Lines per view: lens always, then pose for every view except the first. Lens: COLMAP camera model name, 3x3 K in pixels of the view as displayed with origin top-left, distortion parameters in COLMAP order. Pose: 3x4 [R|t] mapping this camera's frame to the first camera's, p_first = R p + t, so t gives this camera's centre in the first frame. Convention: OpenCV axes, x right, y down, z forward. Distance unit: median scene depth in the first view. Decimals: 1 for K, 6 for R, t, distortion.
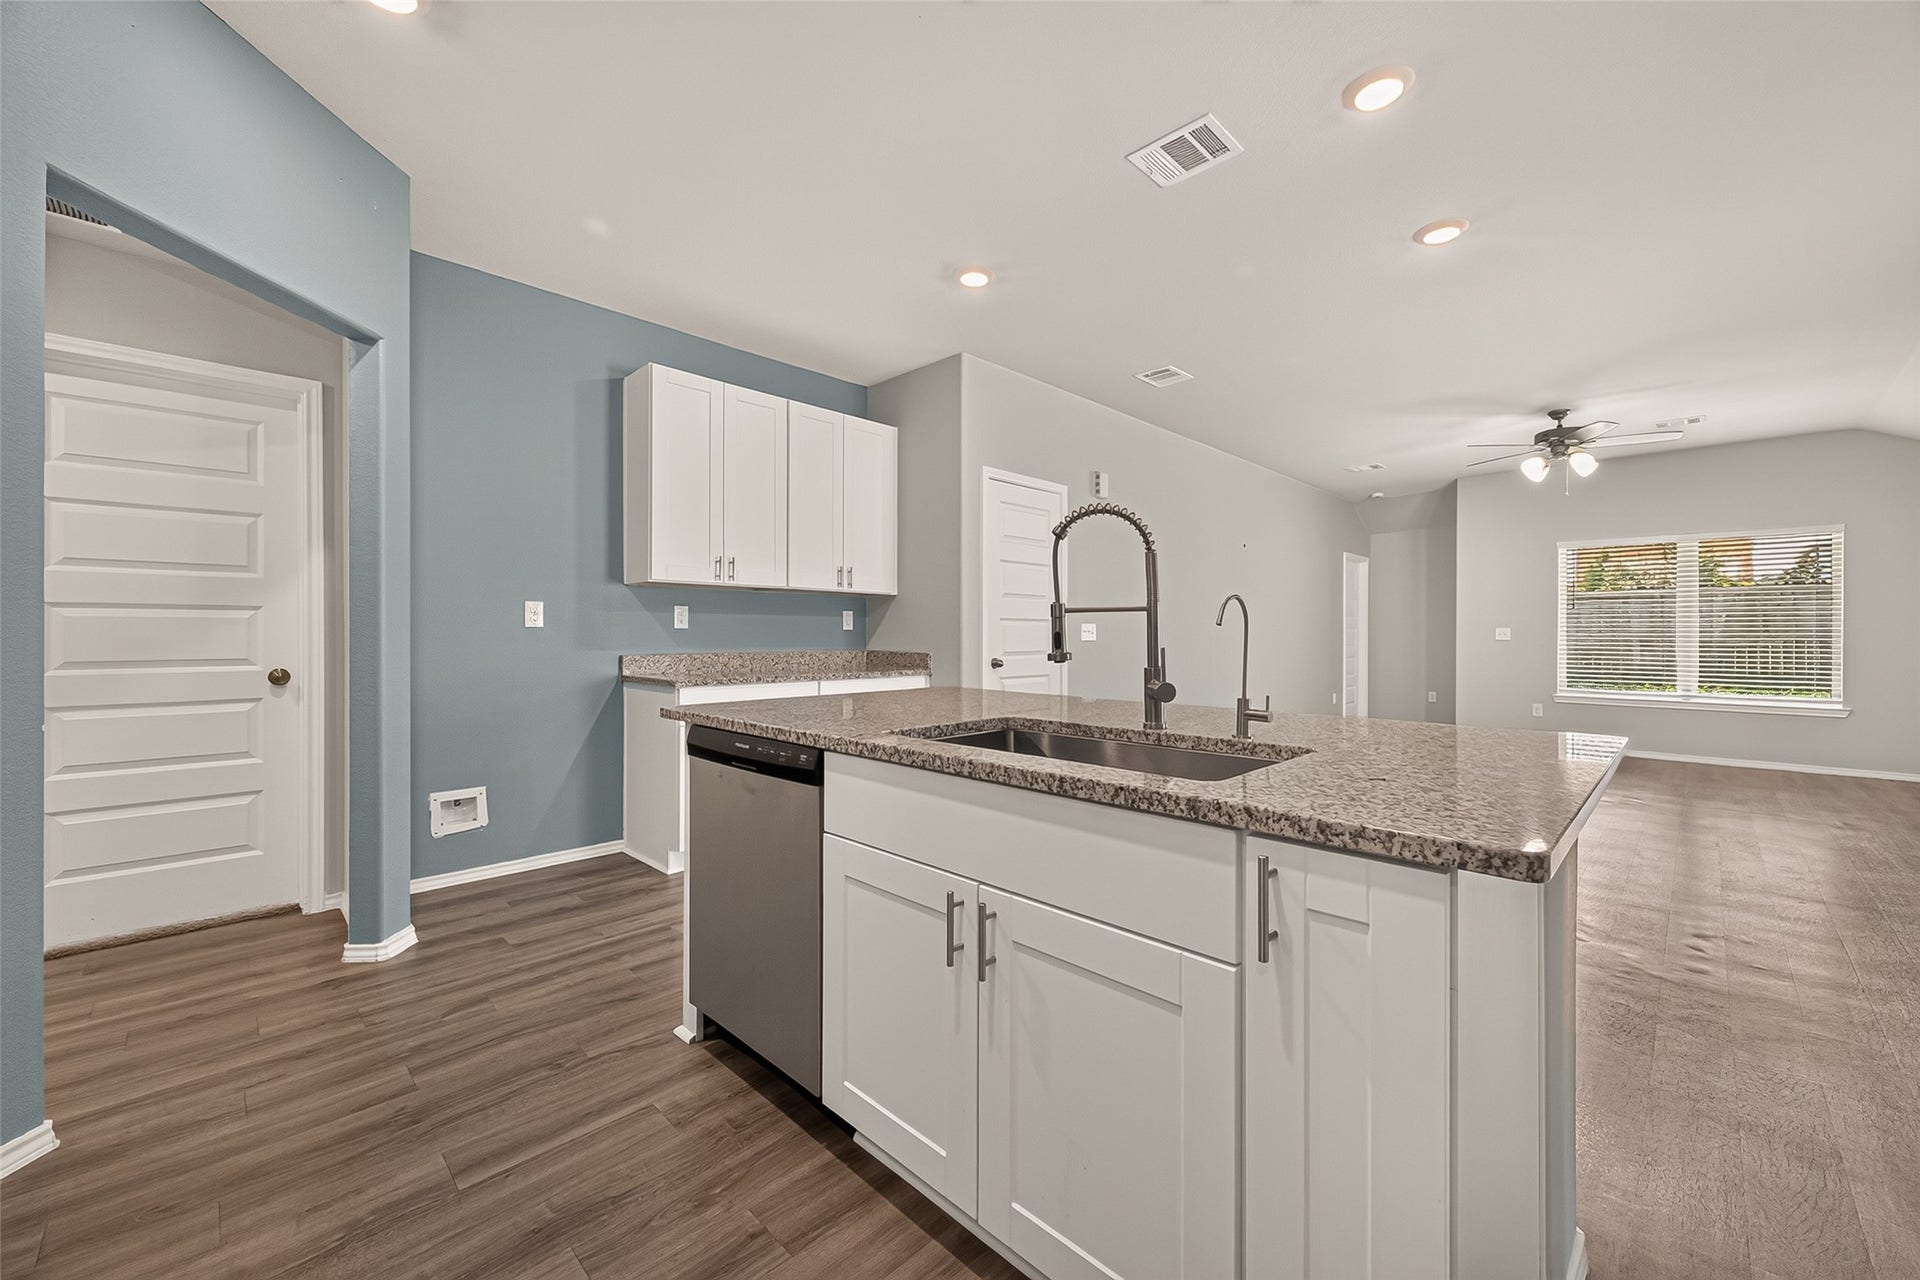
lens RADIAL K [[751.6, 0, 961.2], [0, 751.6, 632.1], [0, 0, 1]] dist [0.003707, -0.000868]
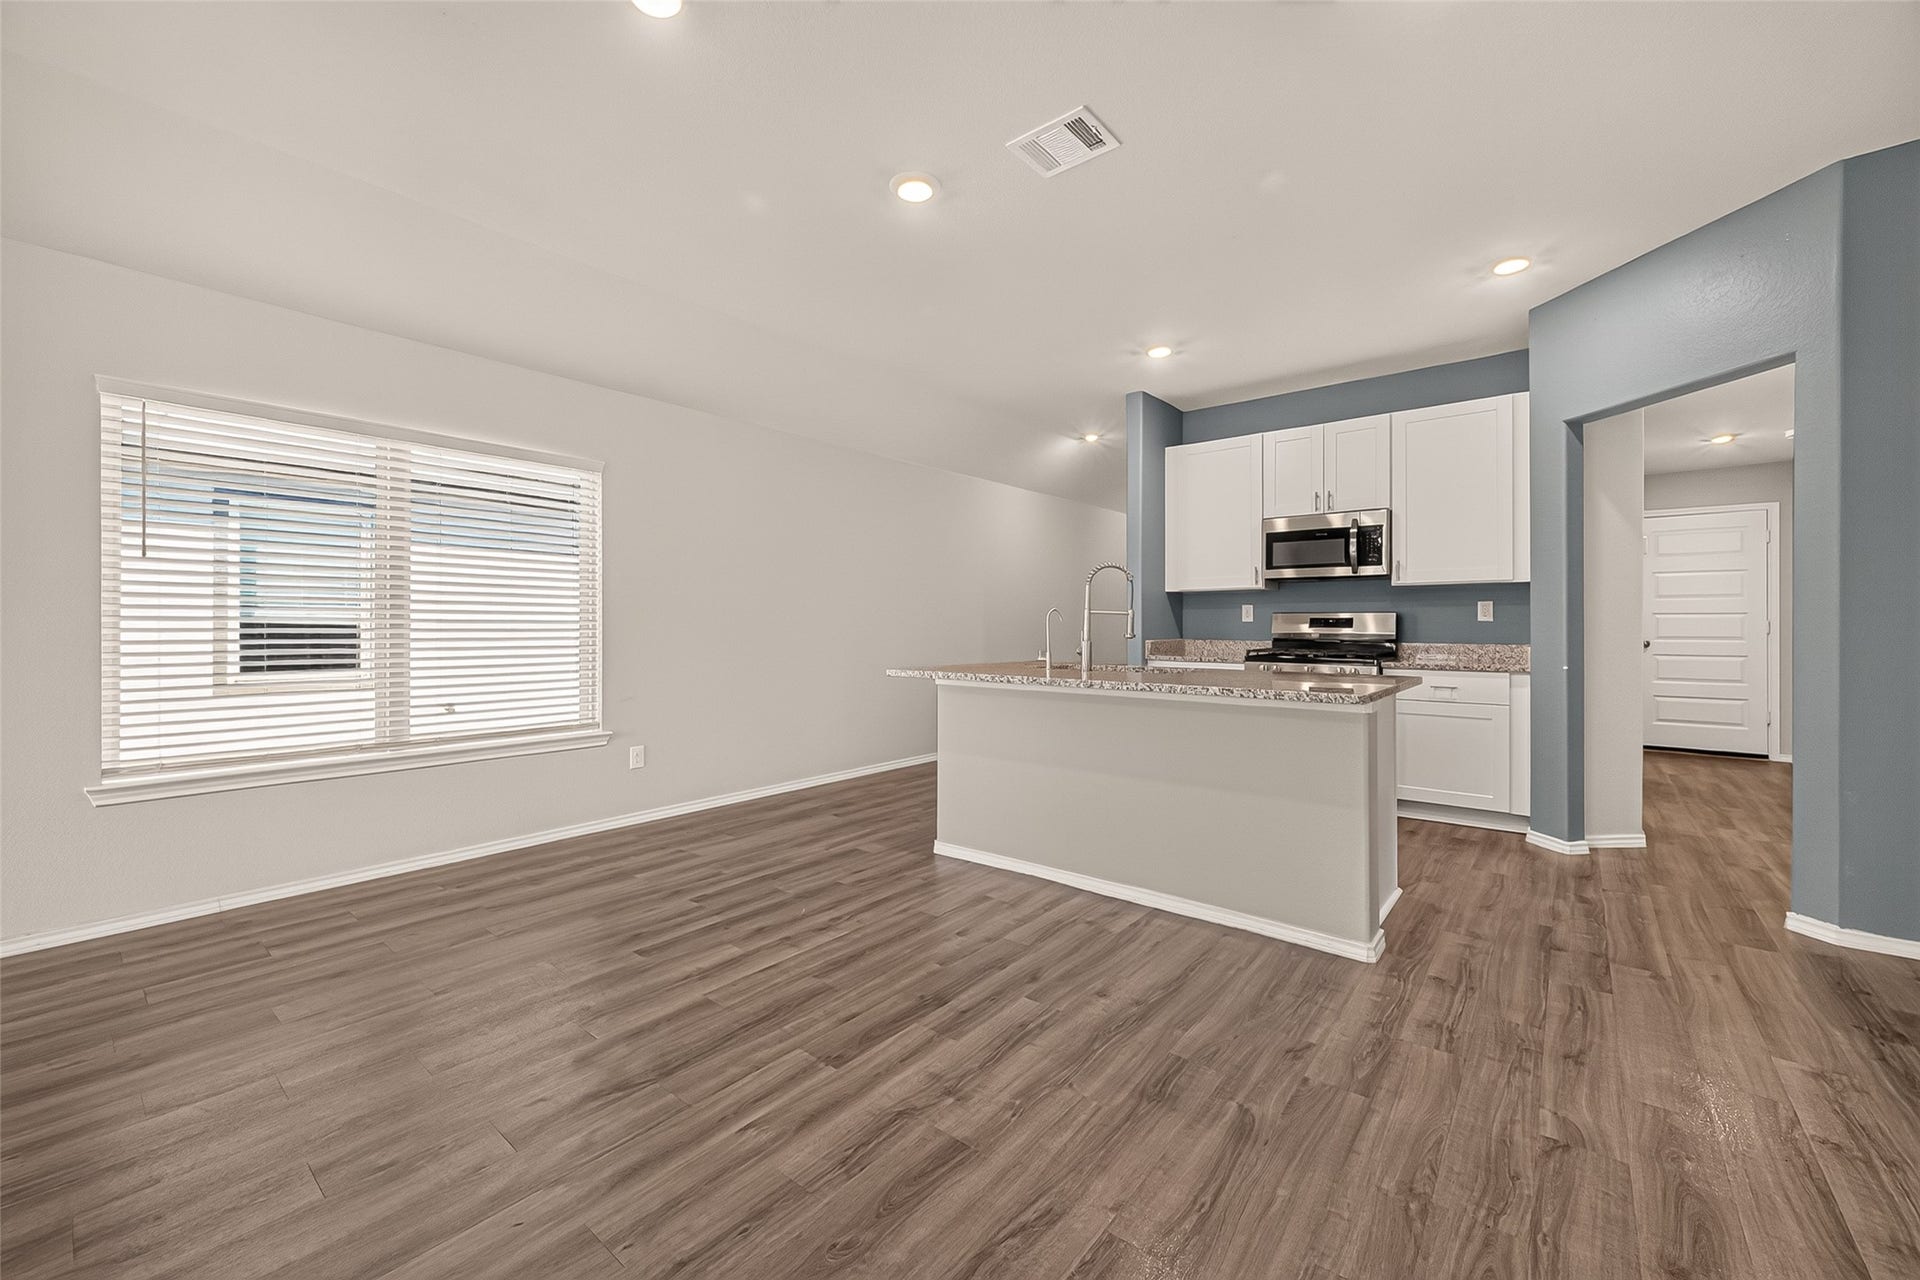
lens RADIAL K [[751.6, 0, 961.8], [0, 751.6, 627.9], [0, 0, 1]] dist [0.003707, -0.000868]
pose [[-0.995161, -0.003602, -0.098196, 0.405279], [-0.003978, 0.999986, 0.003627, 0.003504], [0.098181, 0.004000, -0.995160, 1.525090]]
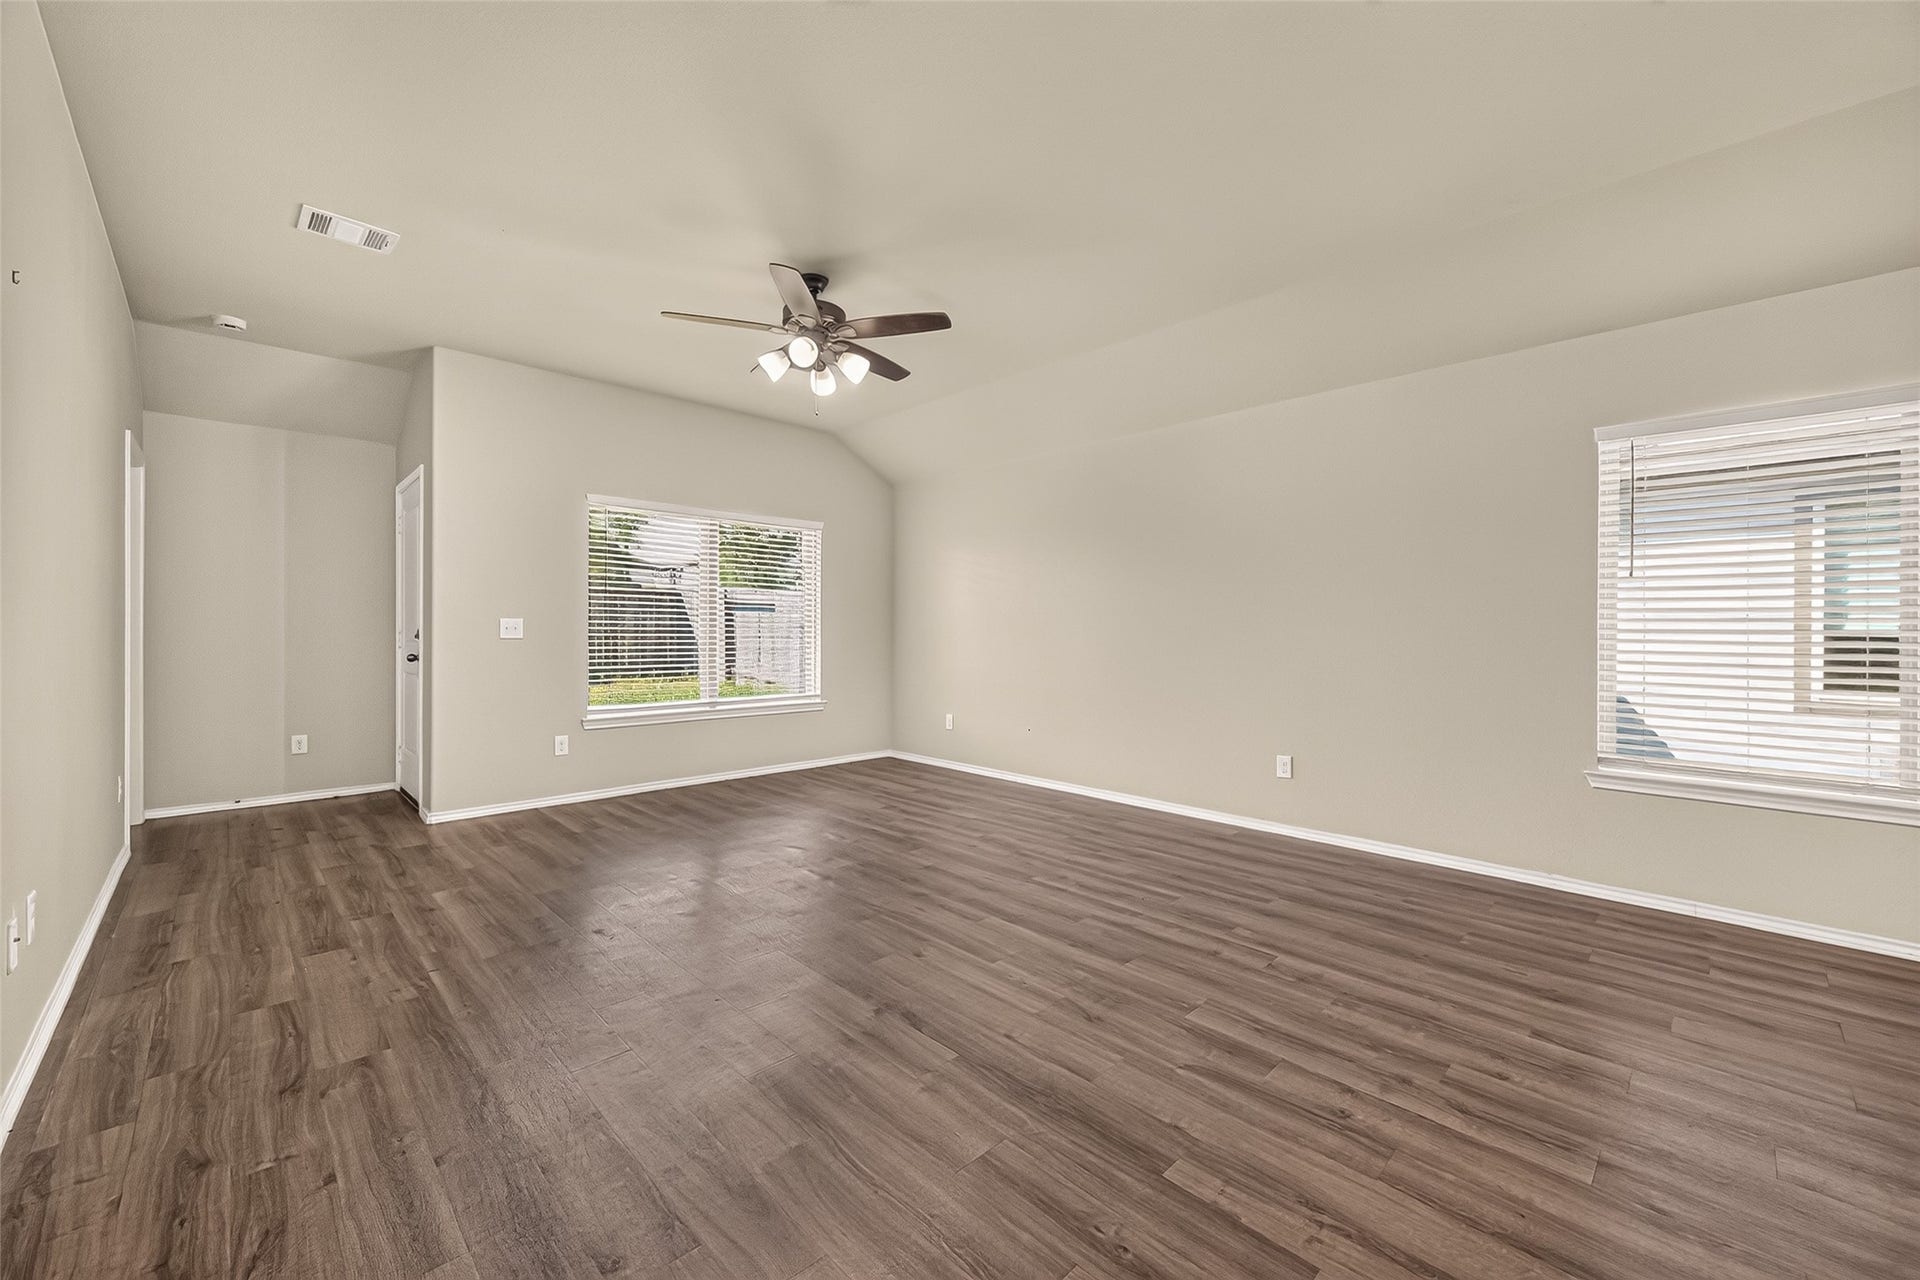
lens RADIAL K [[751.6, 0, 972.4], [0, 751.6, 636.0], [0, 0, 1]] dist [0.003707, -0.000868]
pose [[0.014928, -0.007846, 0.999858, 0.269604], [-0.006986, 0.999944, 0.007951, 0.004144], [-0.999864, -0.007103, 0.014872, 1.422586]]
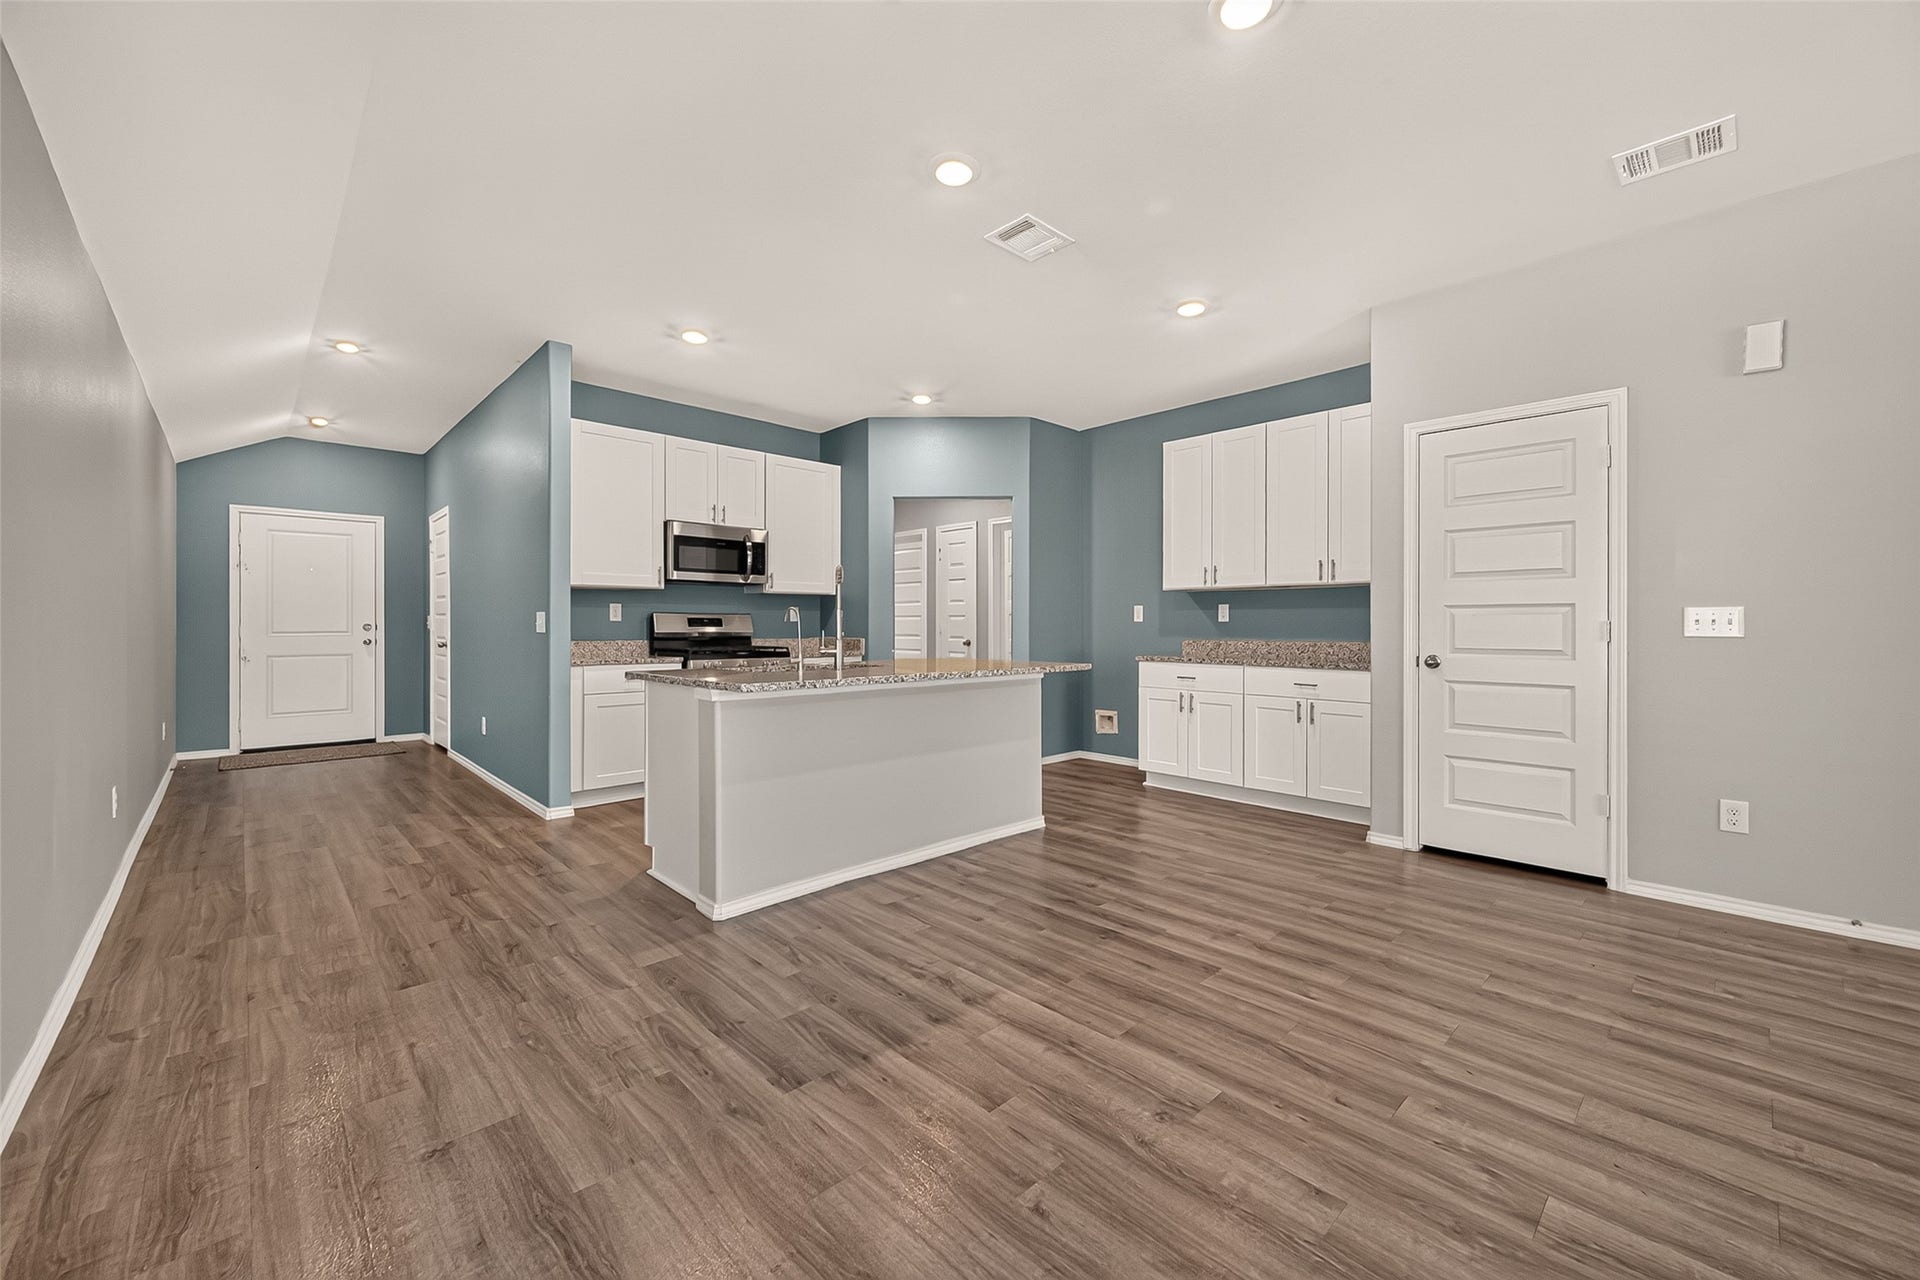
lens RADIAL K [[751.6, 0, 965.4], [0, 751.6, 626.5], [0, 0, 1]] dist [0.003707, -0.000868]
pose [[-0.027885, -0.000476, -0.999611, 1.186690], [0.000332, 1.000000, -0.000486, 0.006002], [0.999611, -0.000346, -0.027884, 0.717990]]
